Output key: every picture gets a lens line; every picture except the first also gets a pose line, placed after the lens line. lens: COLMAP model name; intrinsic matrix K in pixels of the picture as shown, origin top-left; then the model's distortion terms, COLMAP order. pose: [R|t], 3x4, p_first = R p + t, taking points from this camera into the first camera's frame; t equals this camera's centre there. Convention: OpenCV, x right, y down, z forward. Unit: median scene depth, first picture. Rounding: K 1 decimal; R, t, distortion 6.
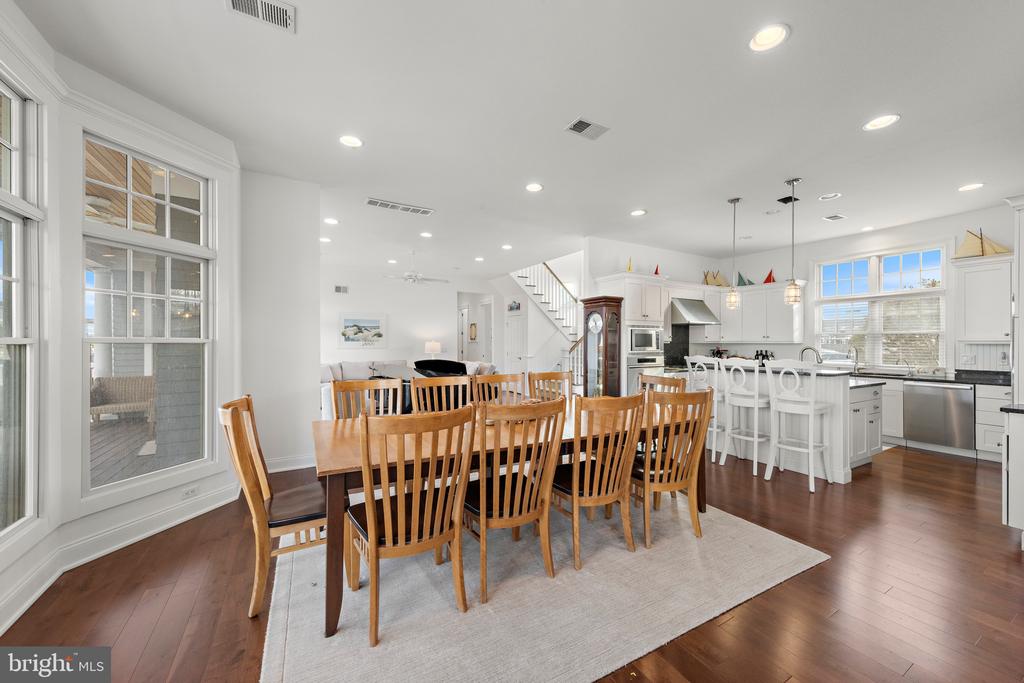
lens RADIAL K [[386.3, 0, 517.5], [0, 386.3, 342.9], [0, 0, 1]] dist [0.001198, 0.000103]
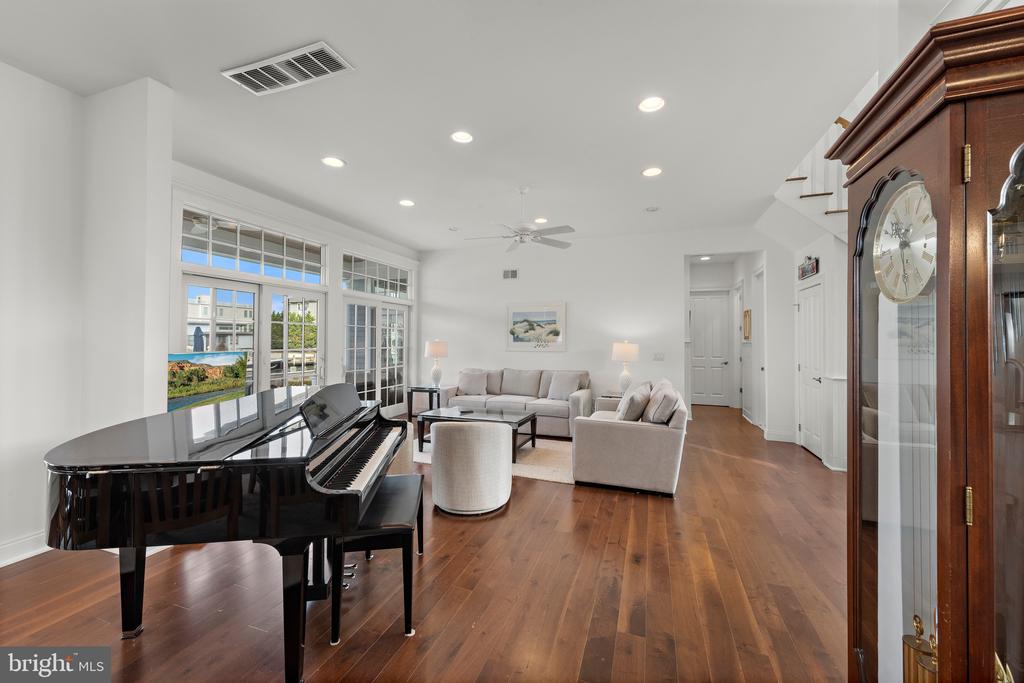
lens RADIAL K [[403.7, 0, 505.7], [0, 403.7, 341.5], [0, 0, 1]] dist [0.000764, 0.000155]
pose [[0.643956, -0.002860, -0.765058, 0.149616], [-0.006922, 0.999930, -0.009564, 0.002937], [0.765032, 0.011454, 0.643891, 0.466976]]
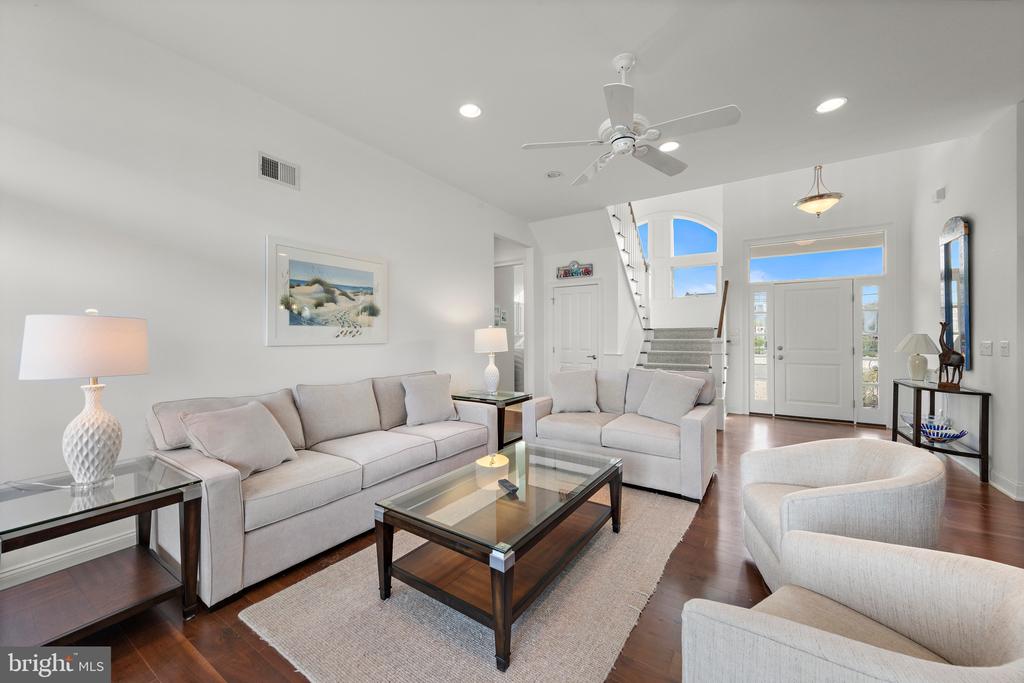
lens RADIAL K [[386.3, 0, 519.5], [0, 386.3, 338.4], [0, 0, 1]] dist [0.001198, 0.000103]
pose [[0.889110, -0.009657, 0.457591, -0.415123], [0.008154, 0.999953, 0.005259, 0.007606], [-0.457620, -0.000945, 0.889147, 0.589576]]
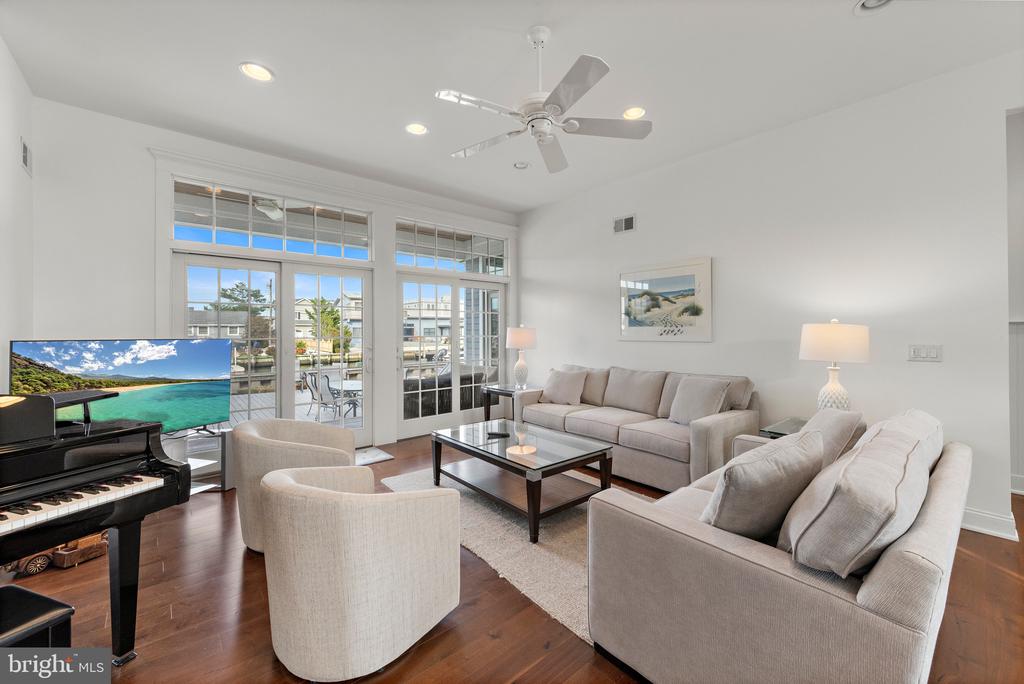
lens RADIAL K [[403.7, 0, 516.1], [0, 403.7, 332.1], [0, 0, 1]] dist [0.000764, 0.000155]
pose [[0.191399, -0.007940, -0.981480, 0.037943], [-0.004247, 0.999951, -0.008918, 0.008252], [0.981503, 0.005875, 0.191356, 0.742180]]
